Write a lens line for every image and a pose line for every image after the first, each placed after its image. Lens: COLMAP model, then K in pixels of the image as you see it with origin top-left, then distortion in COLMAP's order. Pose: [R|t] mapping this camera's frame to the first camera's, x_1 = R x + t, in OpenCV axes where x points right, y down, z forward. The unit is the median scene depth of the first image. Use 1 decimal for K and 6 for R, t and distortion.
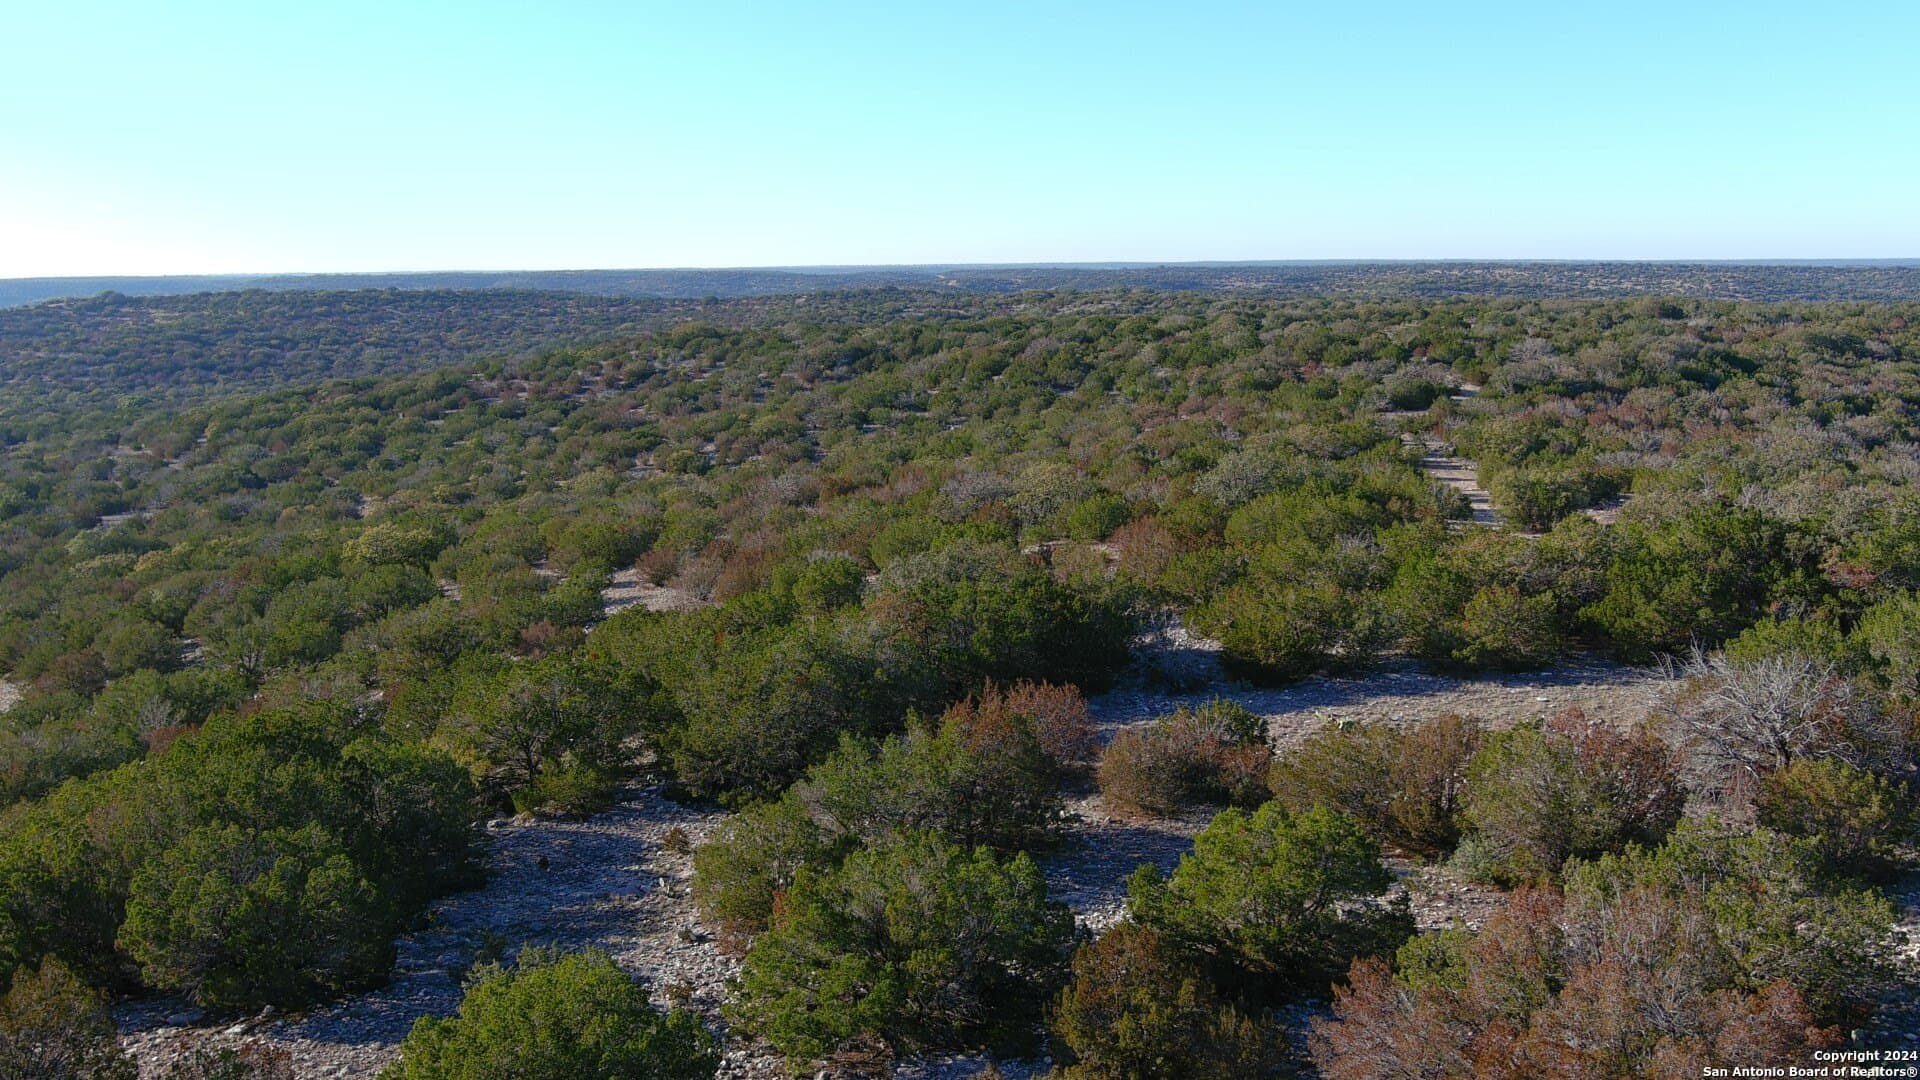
lens RADIAL K [[1830.6, 0, 960.0], [0, 1830.6, 540.0], [0, 0, 1]] dist [0.005347, -0.009397]
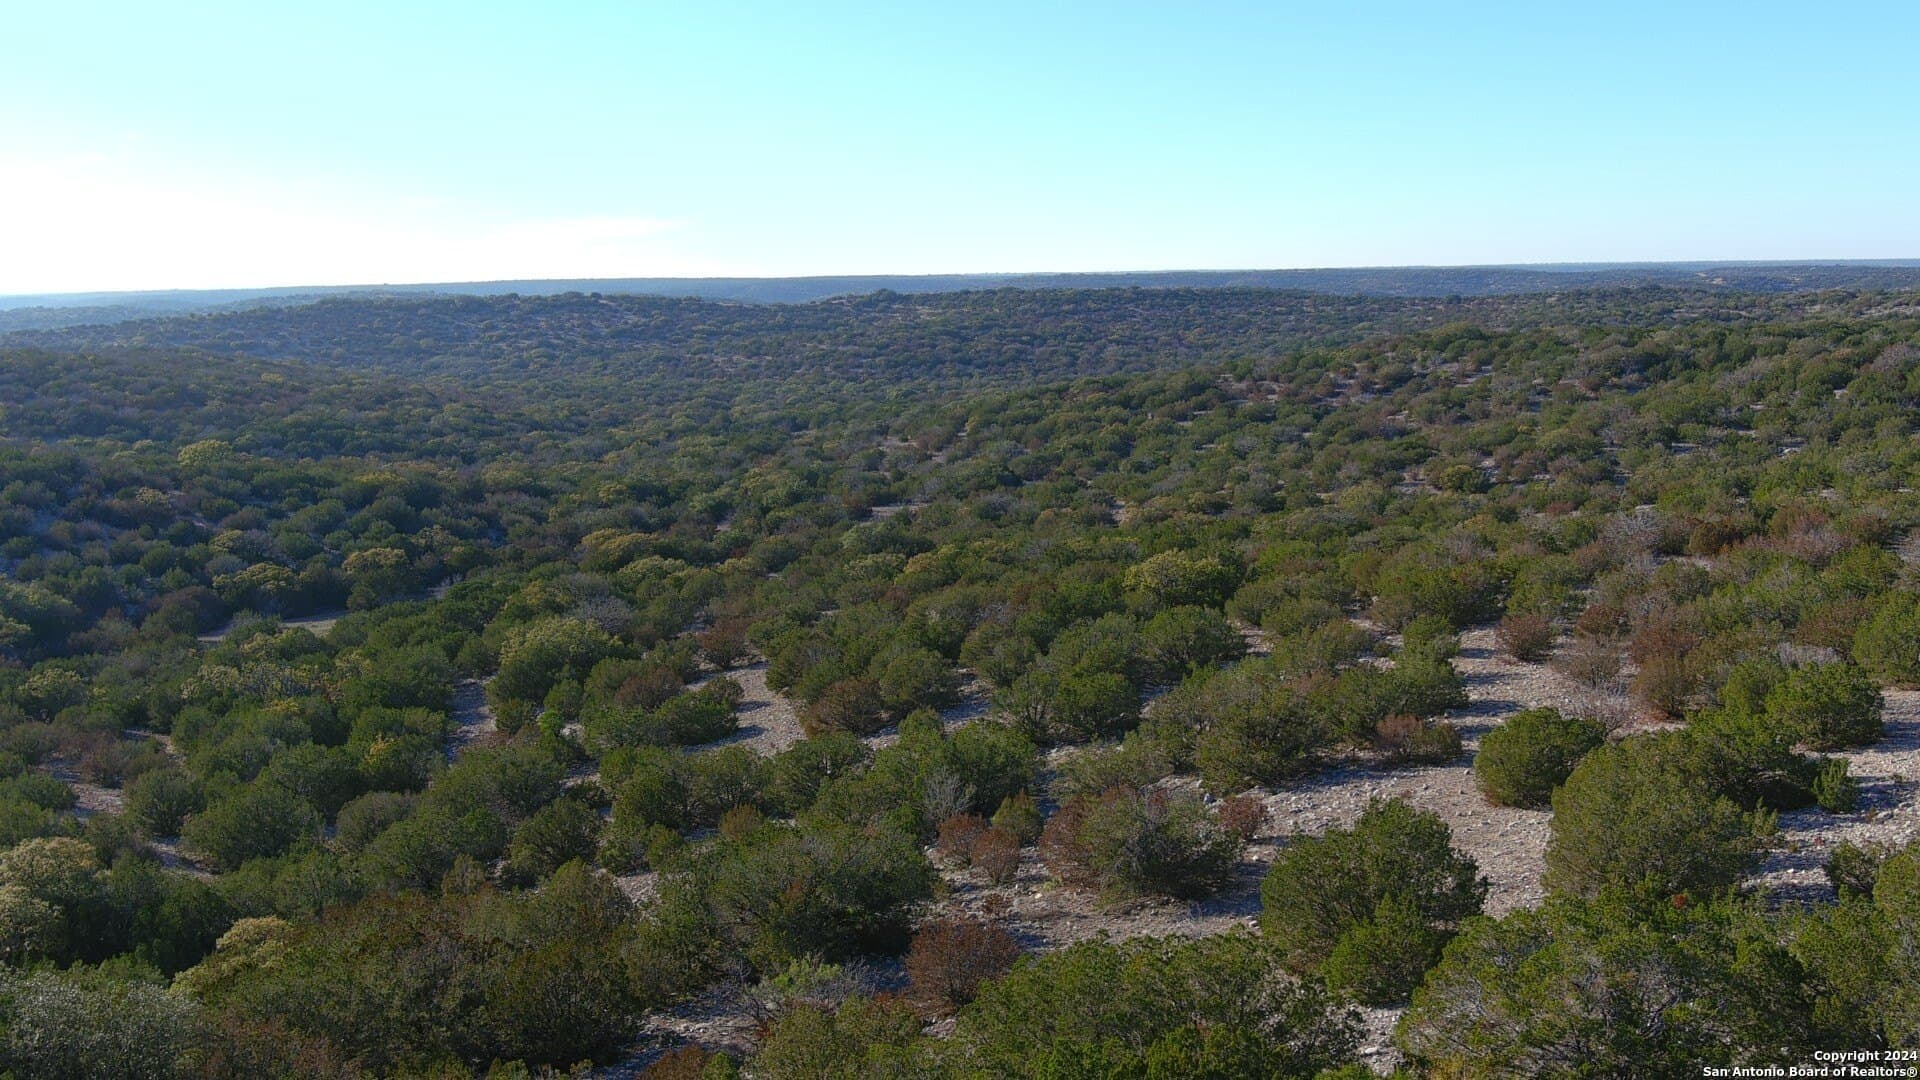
lens RADIAL K [[1813.4, 0, 960.0], [0, 1813.4, 540.0], [0, 0, 1]] dist [0.110195, -0.303806]
pose [[0.925831, 0.055044, -0.373909, -0.031042], [-0.054582, 0.998439, 0.011834, -0.007179], [0.373977, 0.009453, 0.927390, 0.056155]]
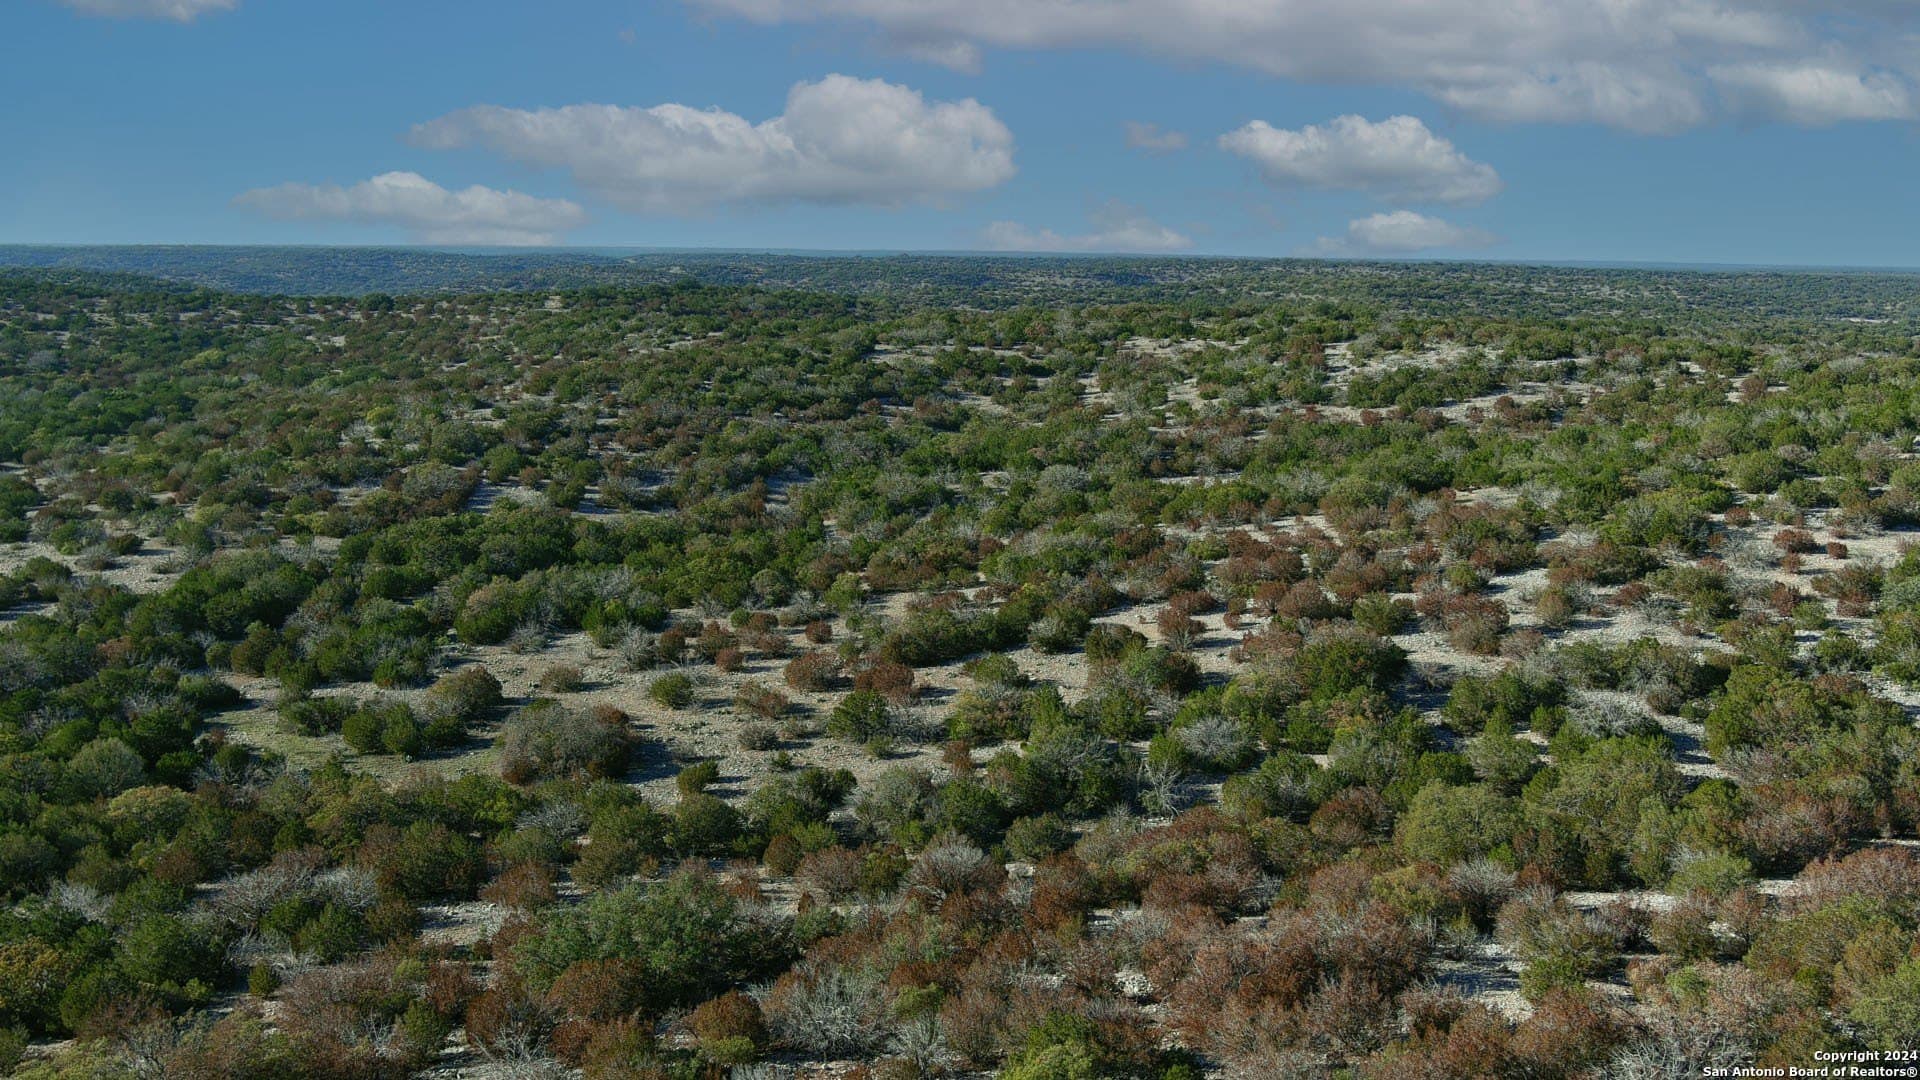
lens RADIAL K [[1813.4, 0, 960.0], [0, 1813.4, 540.0], [0, 0, 1]] dist [0.110195, -0.303806]
pose [[0.981893, -0.008103, 0.189261, -0.194467], [0.006508, 0.999938, 0.009048, -0.177021], [-0.189323, -0.007652, 0.981885, 1.198747]]
